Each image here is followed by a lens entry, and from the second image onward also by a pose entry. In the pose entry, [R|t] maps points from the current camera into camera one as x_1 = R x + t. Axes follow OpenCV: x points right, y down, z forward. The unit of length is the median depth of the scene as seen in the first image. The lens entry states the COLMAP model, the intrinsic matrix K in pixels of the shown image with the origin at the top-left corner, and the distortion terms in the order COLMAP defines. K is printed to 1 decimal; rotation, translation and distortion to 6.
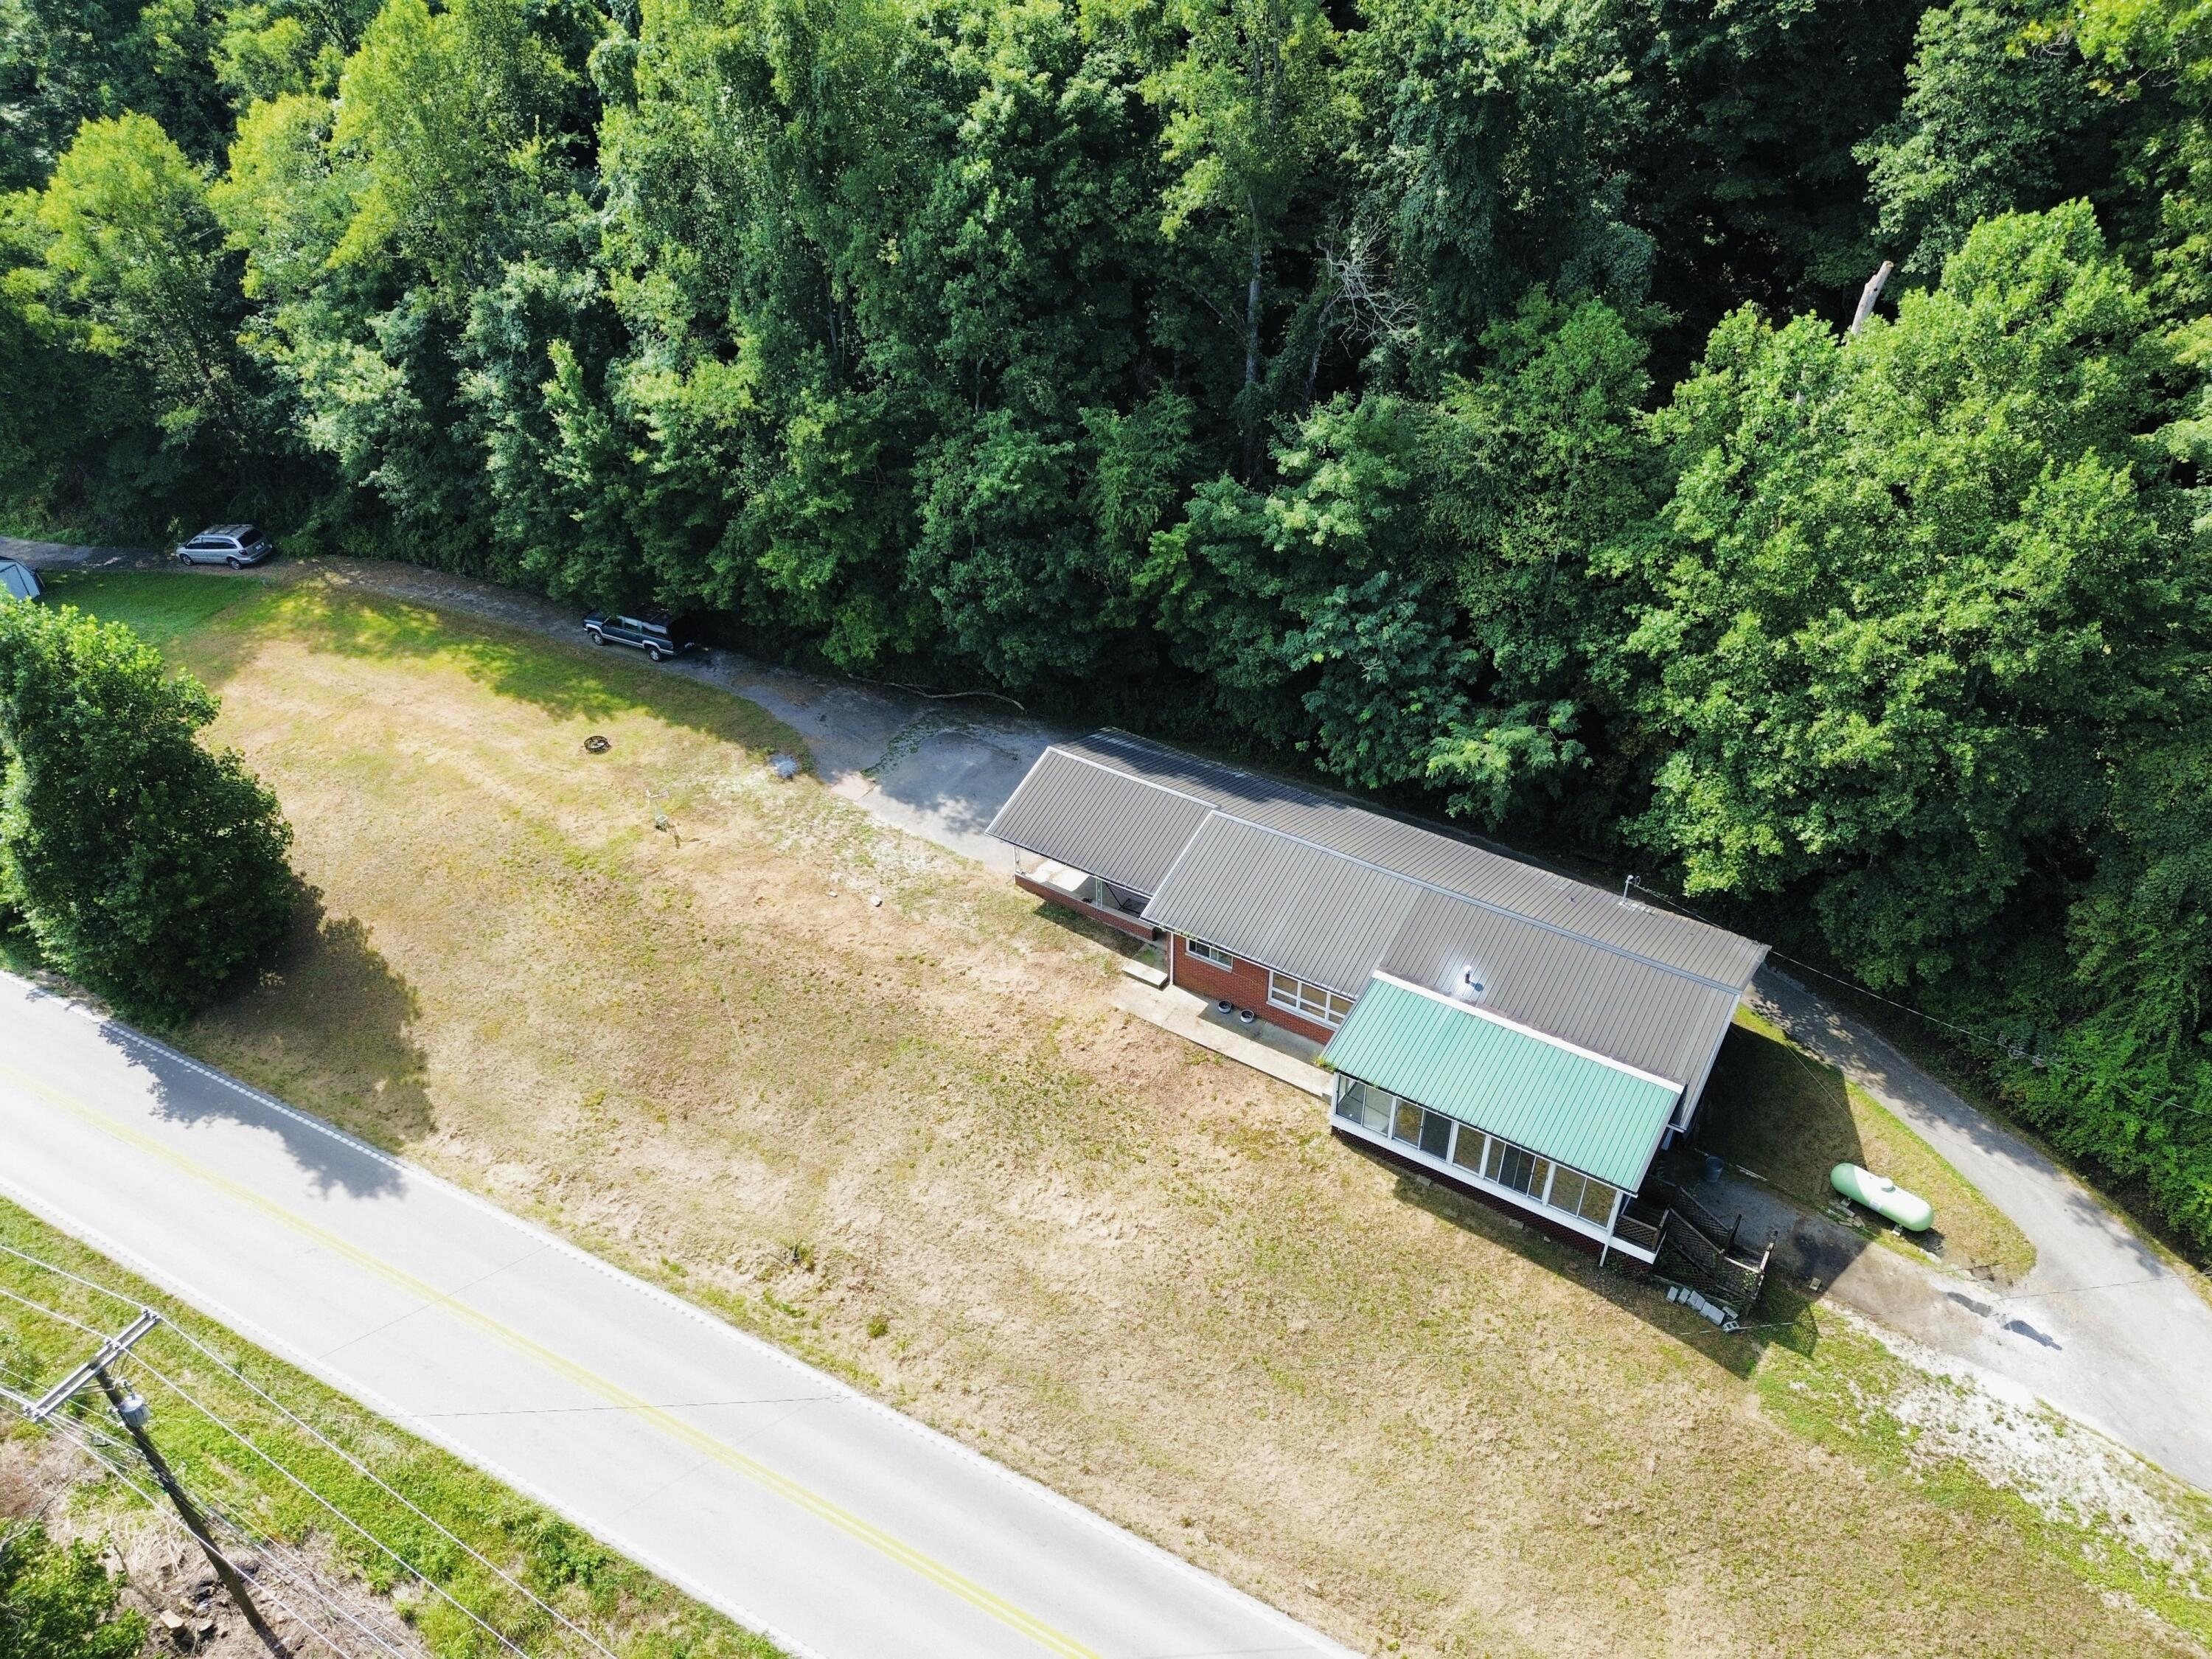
lens RADIAL K [[1569.2, 0, 1107.4], [0, 1569.2, 822.2], [0, 0, 1]] dist [0.066230, -0.061845]
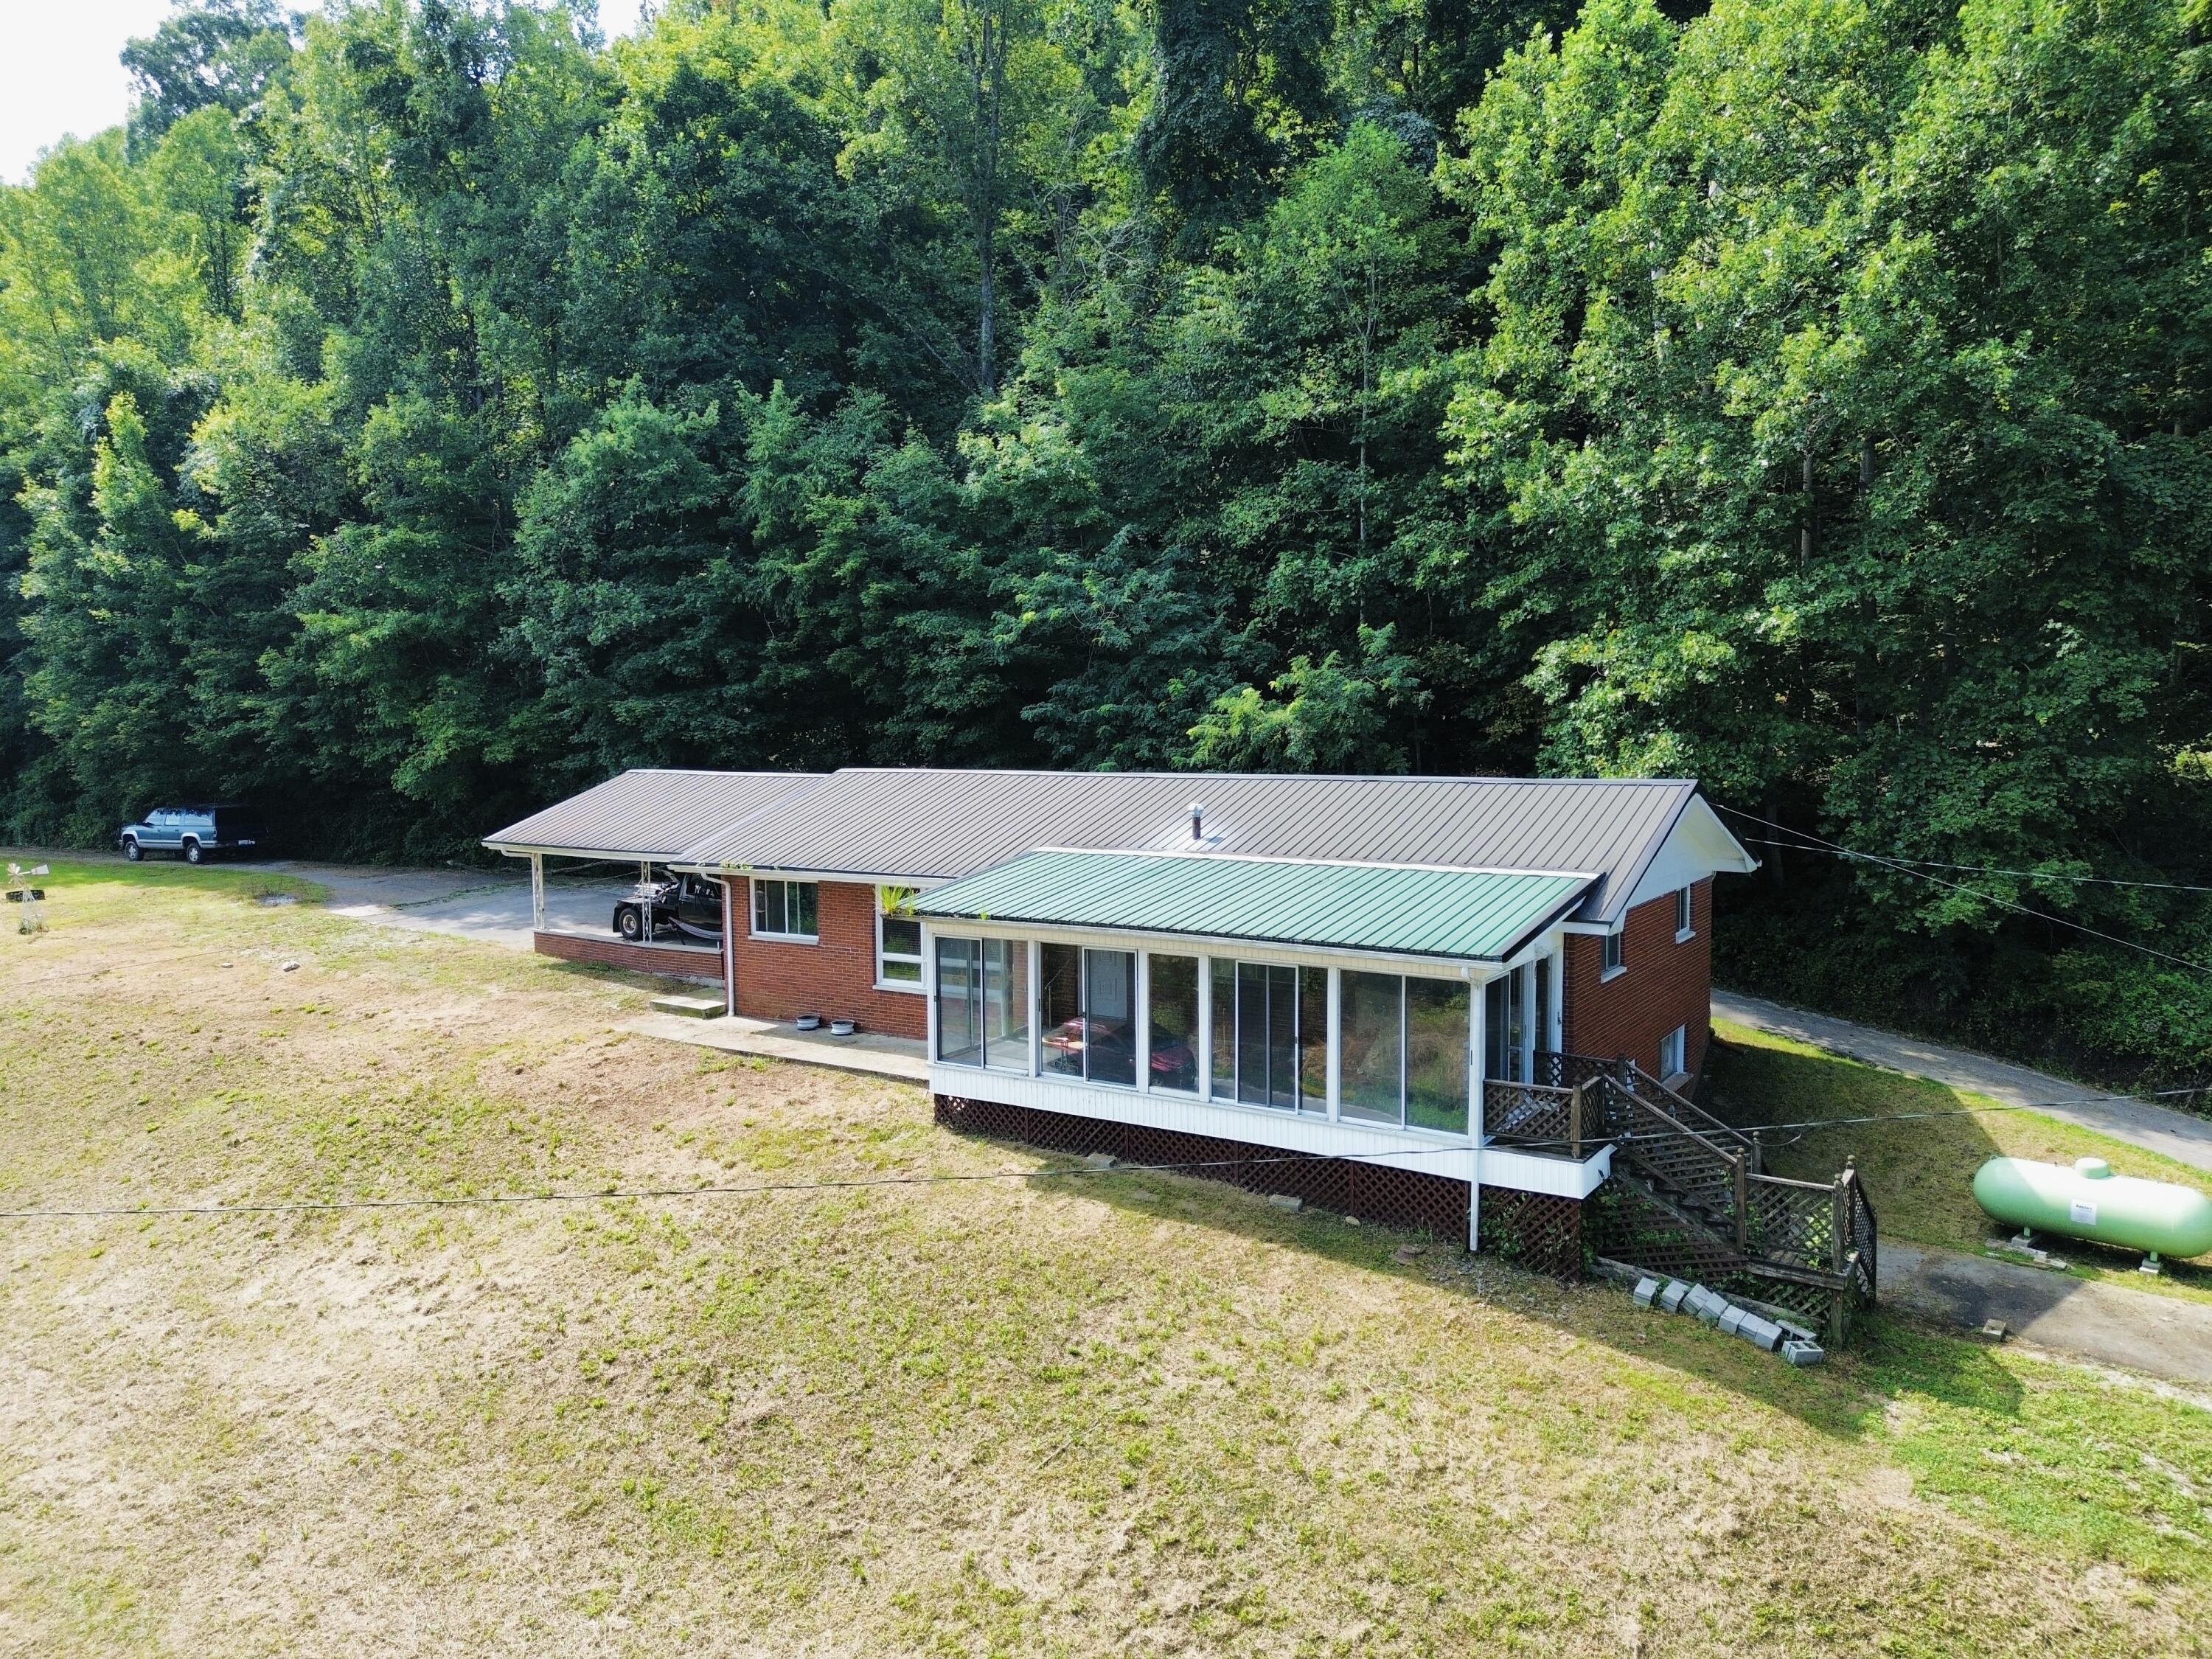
lens RADIAL K [[1569.2, 0, 1107.4], [0, 1569.2, 822.2], [0, 0, 1]] dist [0.066230, -0.061845]
pose [[0.999958, 0.001431, -0.009090, 0.190879], [-0.005955, 0.853750, -0.520649, 0.355826], [0.007015, 0.520681, 0.853722, 0.507134]]
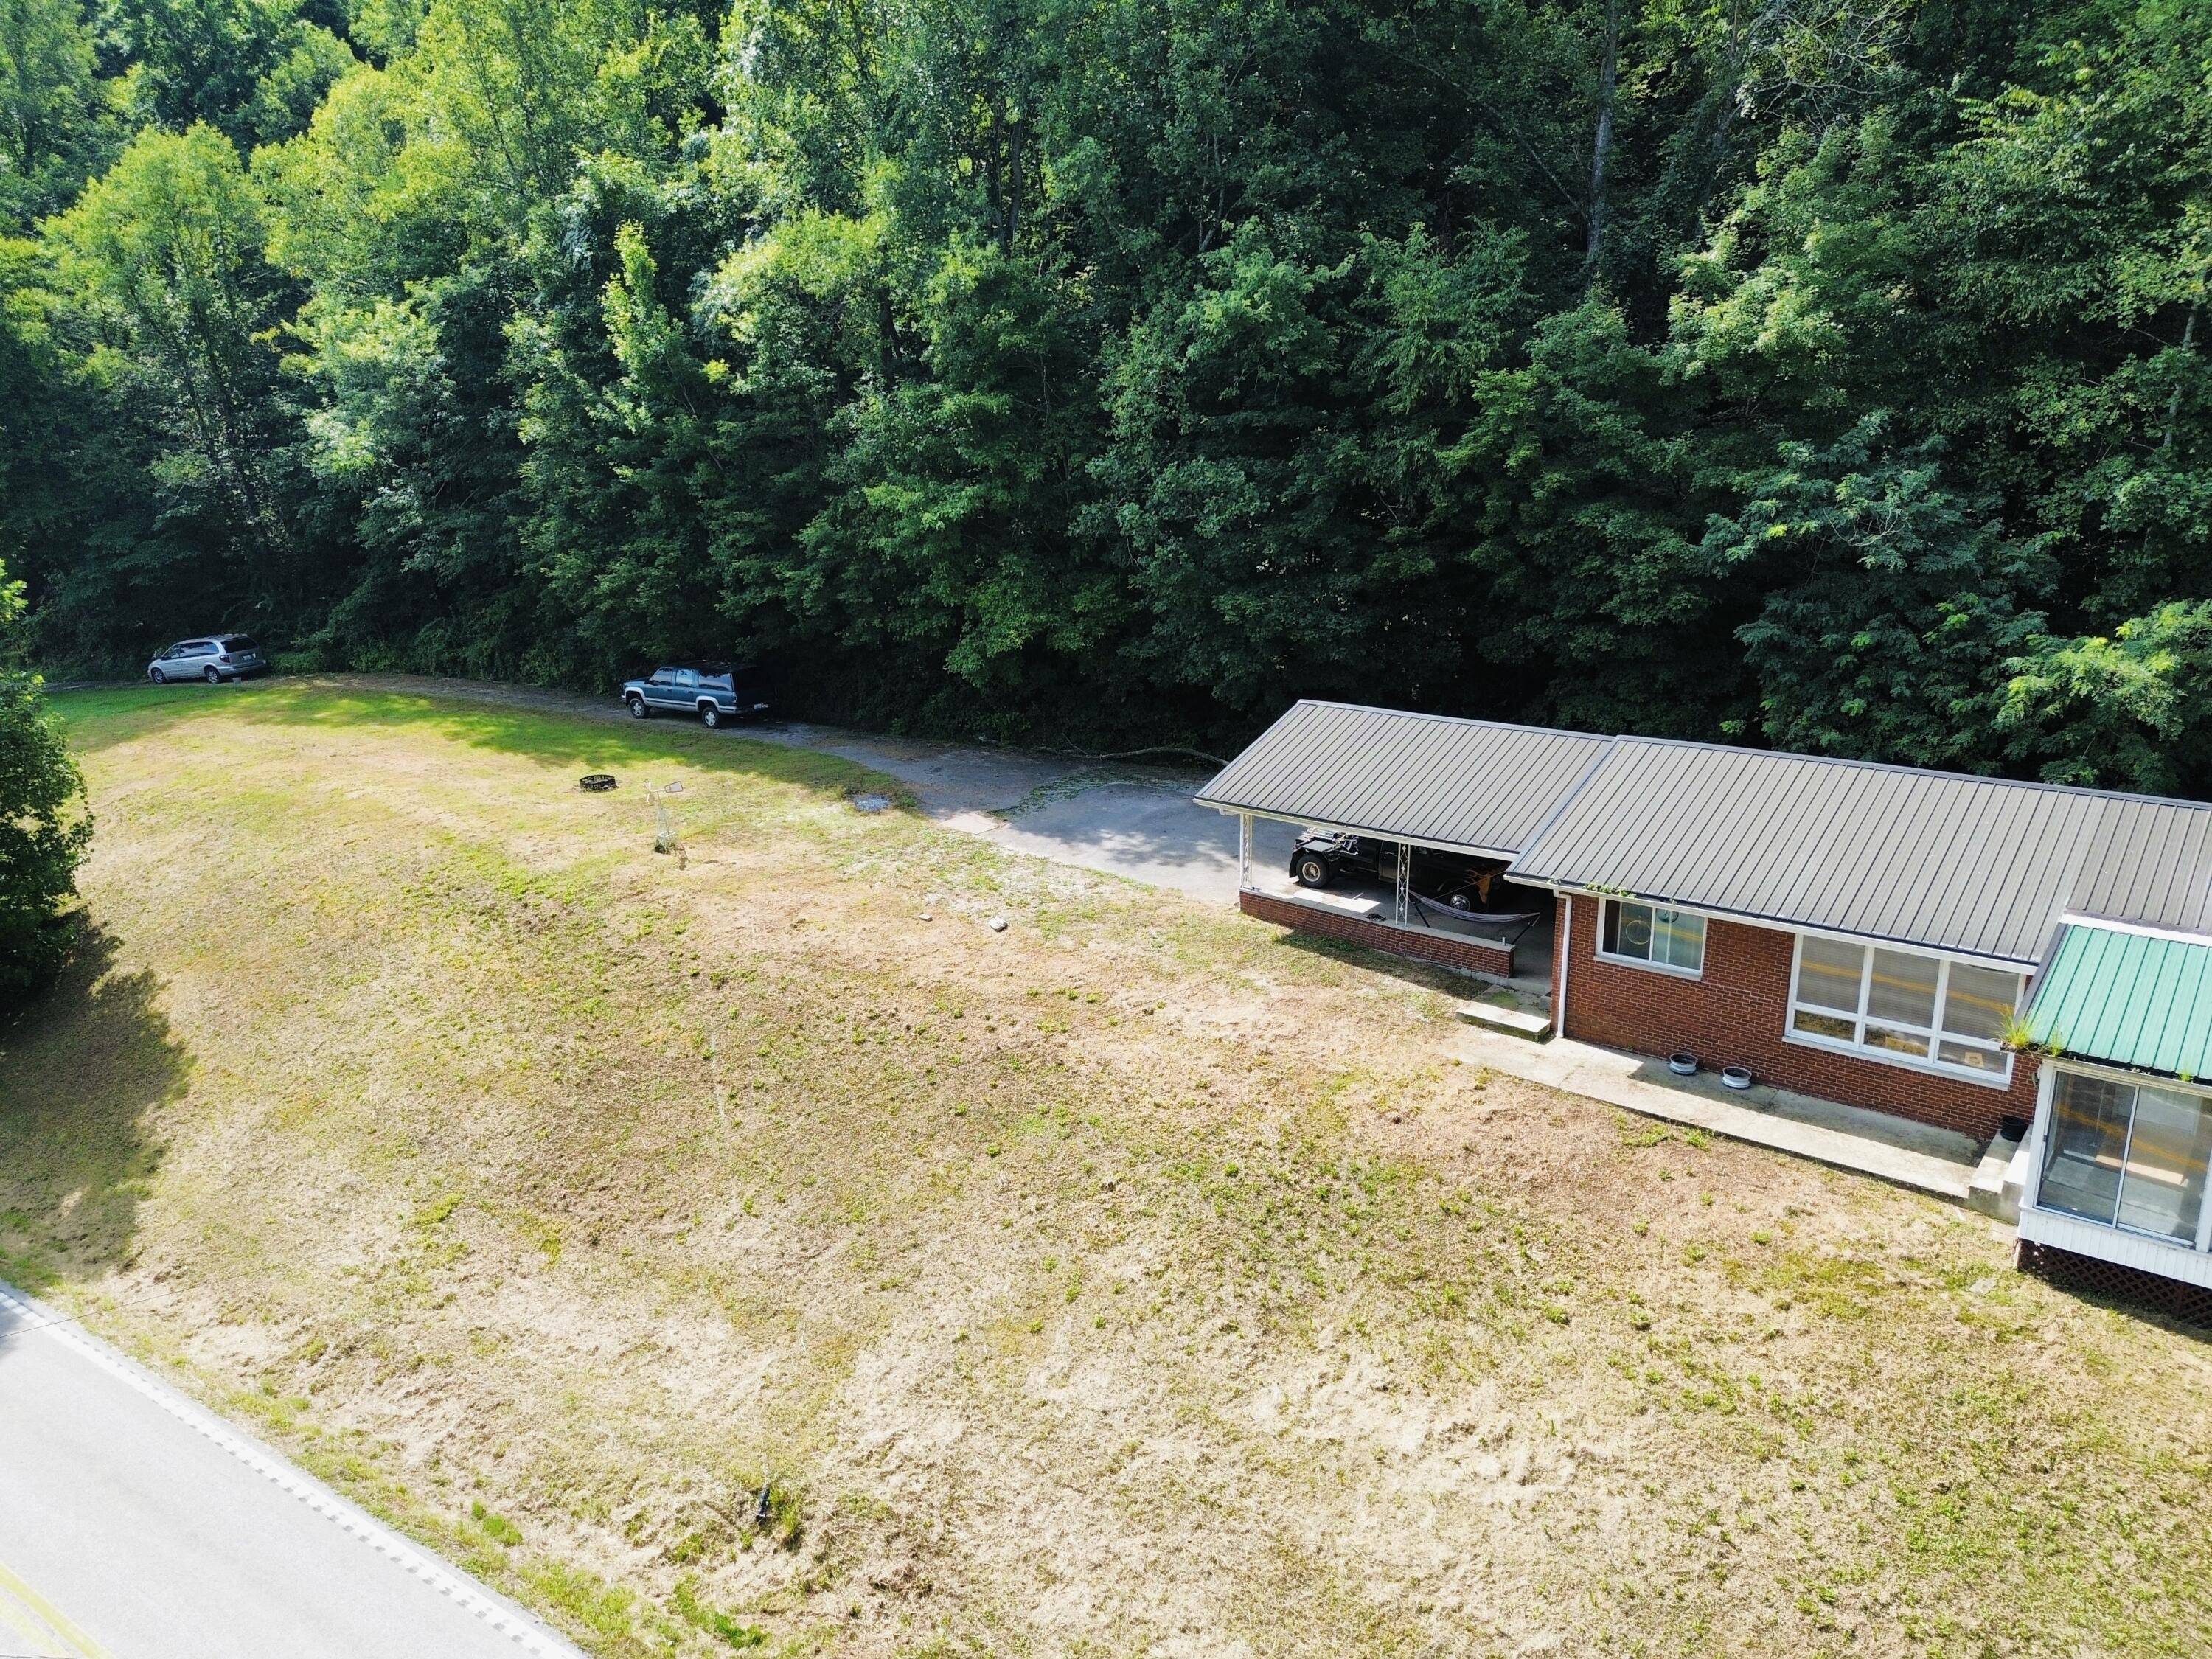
lens RADIAL K [[1569.2, 0, 1107.4], [0, 1569.2, 822.2], [0, 0, 1]] dist [0.066230, -0.061845]
pose [[0.996002, 0.026495, -0.085310, -0.066985], [-0.054871, 0.935061, -0.350215, 0.238258], [0.070491, 0.353496, 0.932776, 0.510903]]
